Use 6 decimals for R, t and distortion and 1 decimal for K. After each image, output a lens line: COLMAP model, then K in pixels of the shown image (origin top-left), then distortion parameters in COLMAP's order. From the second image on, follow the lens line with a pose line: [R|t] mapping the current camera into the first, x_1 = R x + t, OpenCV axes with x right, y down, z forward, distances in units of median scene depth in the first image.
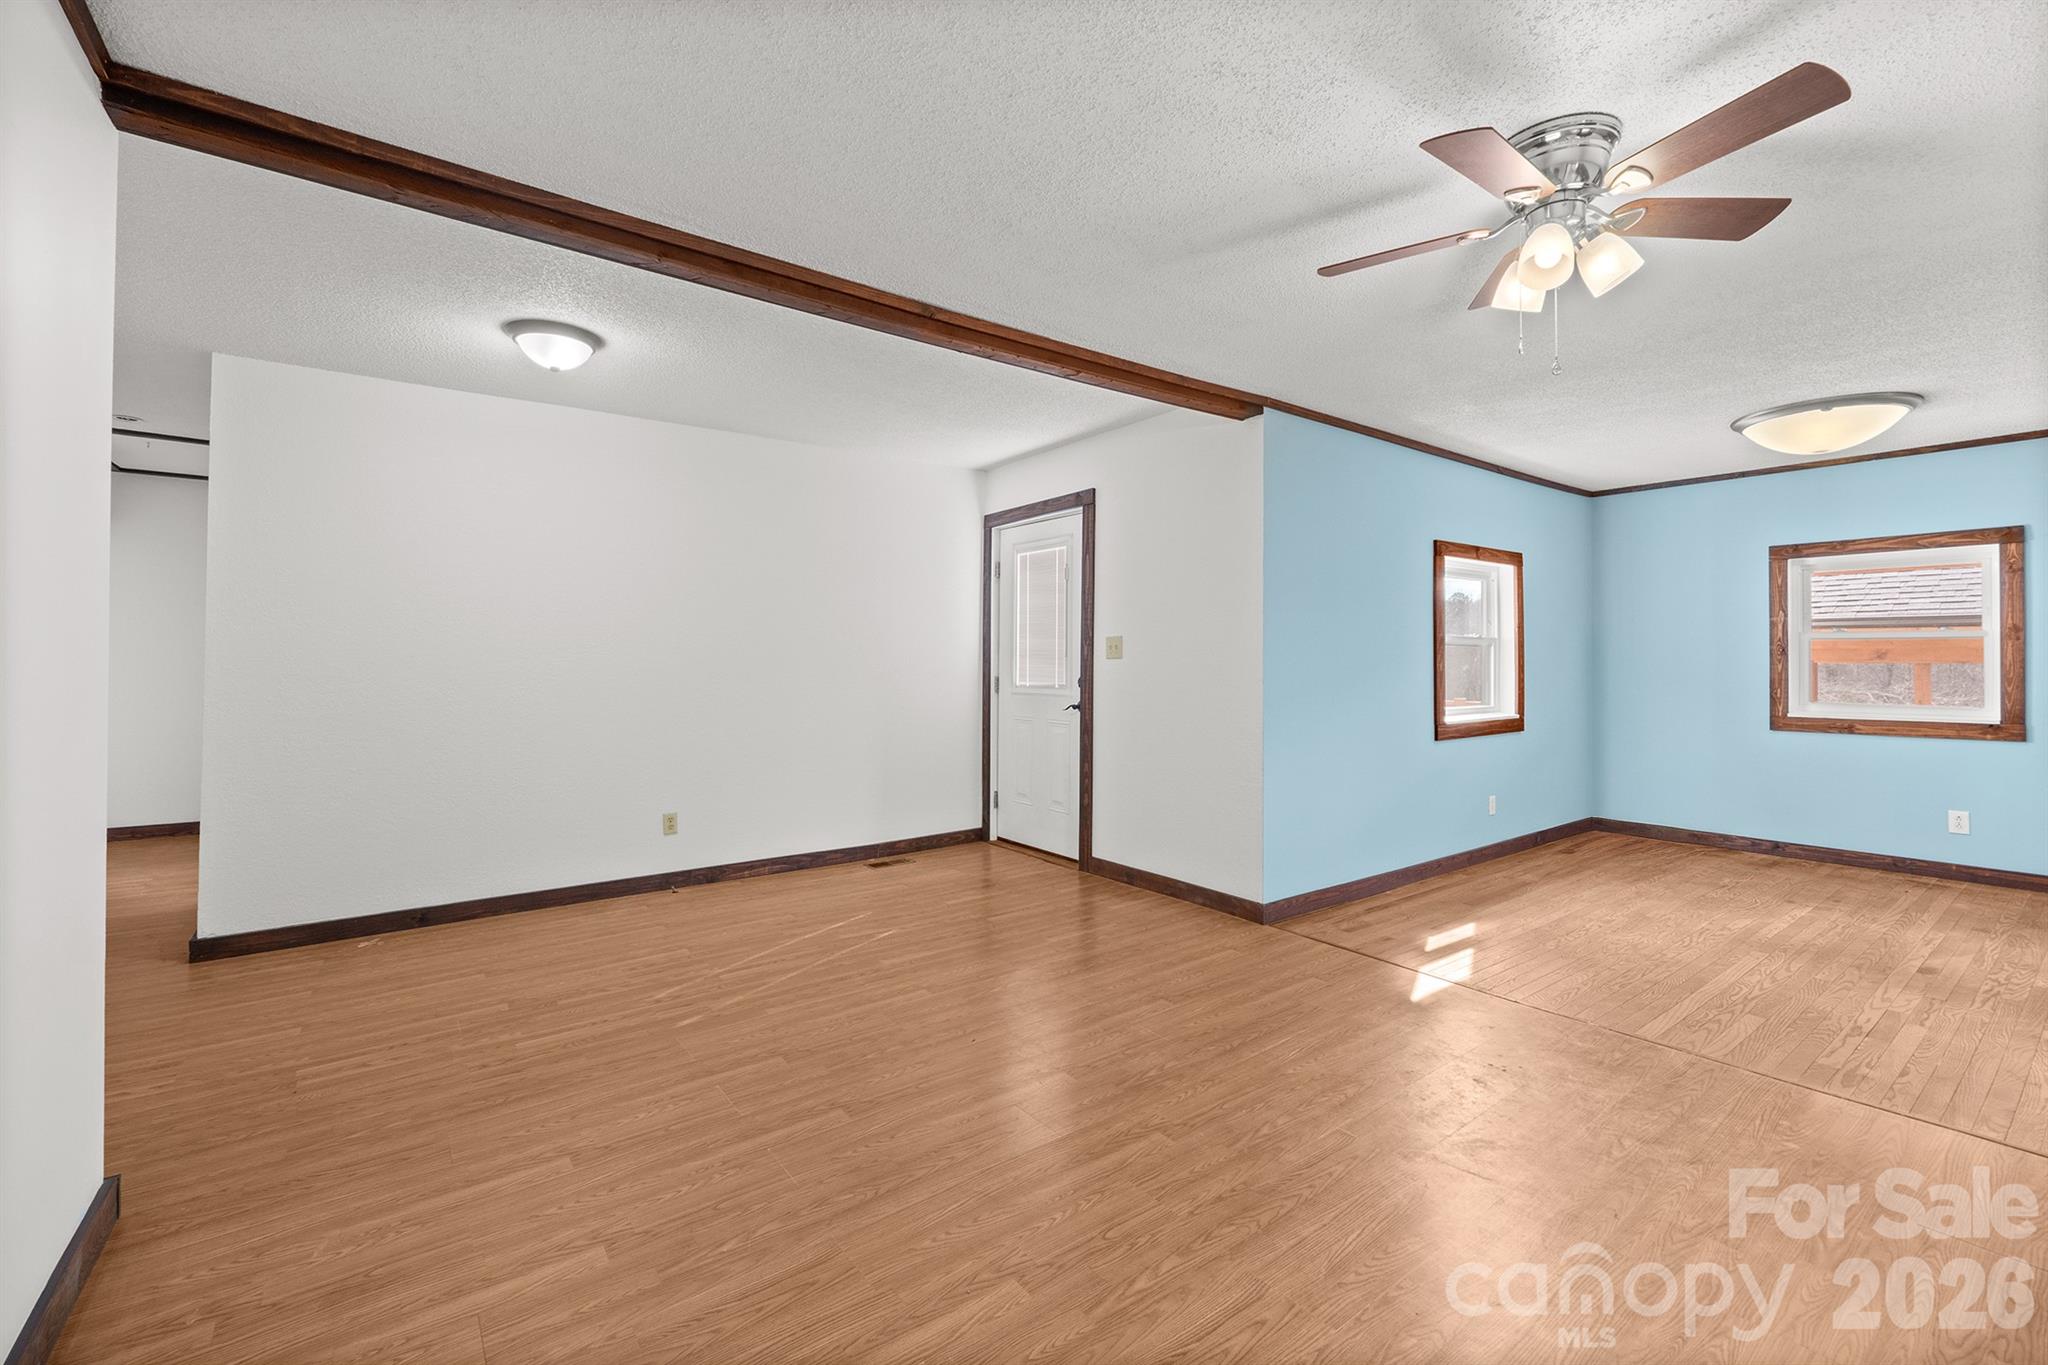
lens RADIAL K [[855.0, 0, 1024.1], [0, 855.0, 649.5], [0, 0, 1]] dist [-0.012826, -0.000009]
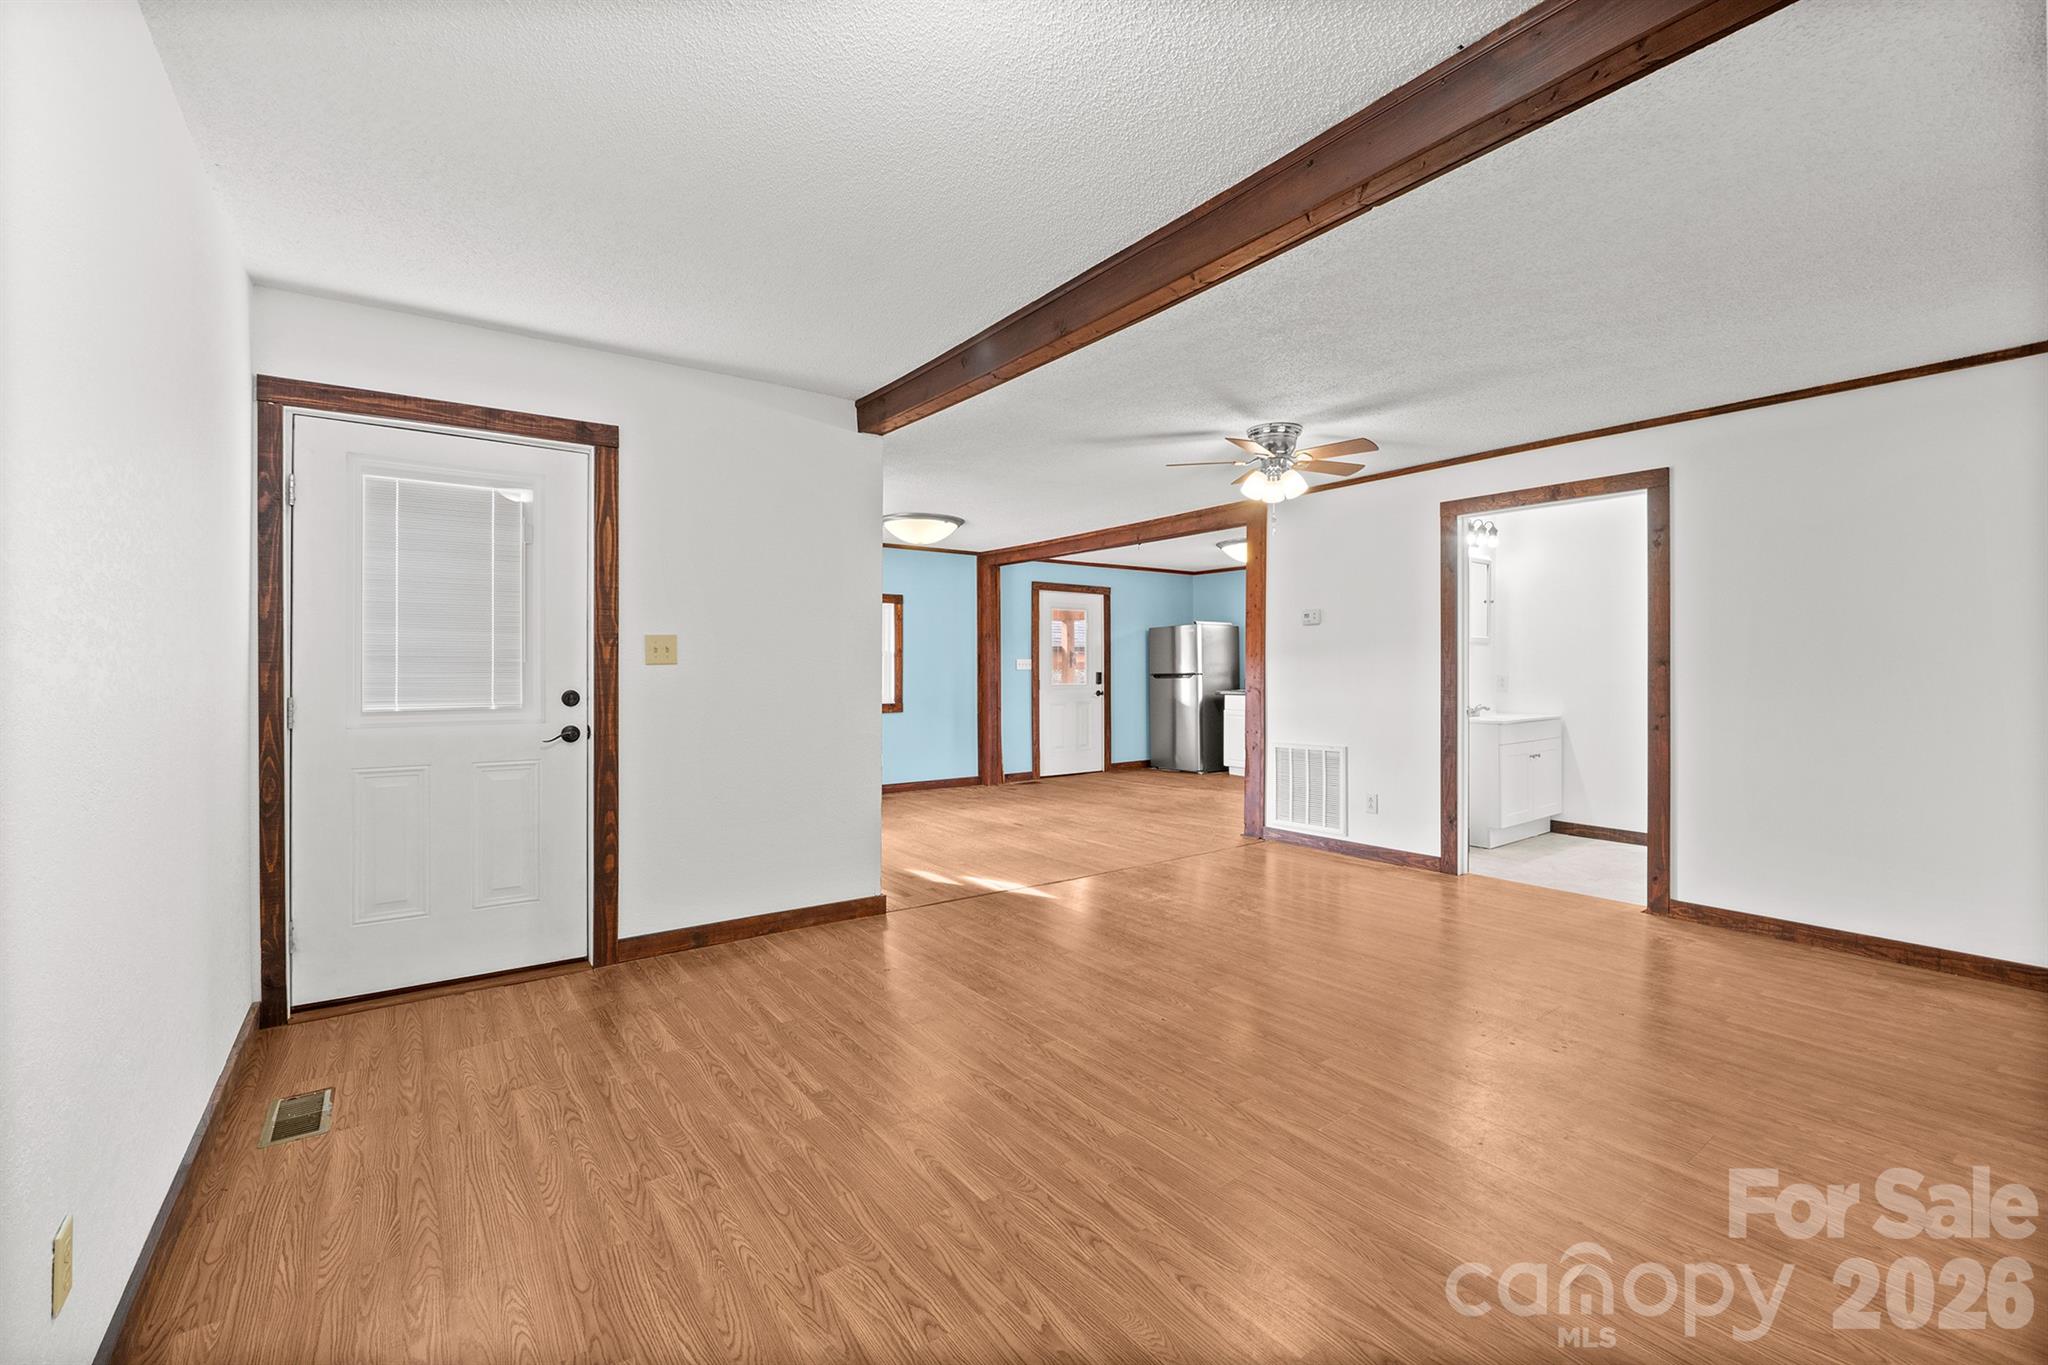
lens RADIAL K [[865.8, 0, 1029.6], [0, 865.8, 677.9], [0, 0, 1]] dist [-0.011992, -0.000359]
pose [[0.011722, -0.012043, 0.999859, -0.766158], [-0.008039, 0.999894, 0.012138, 0.012726], [-0.999899, -0.008181, 0.011624, 0.779639]]
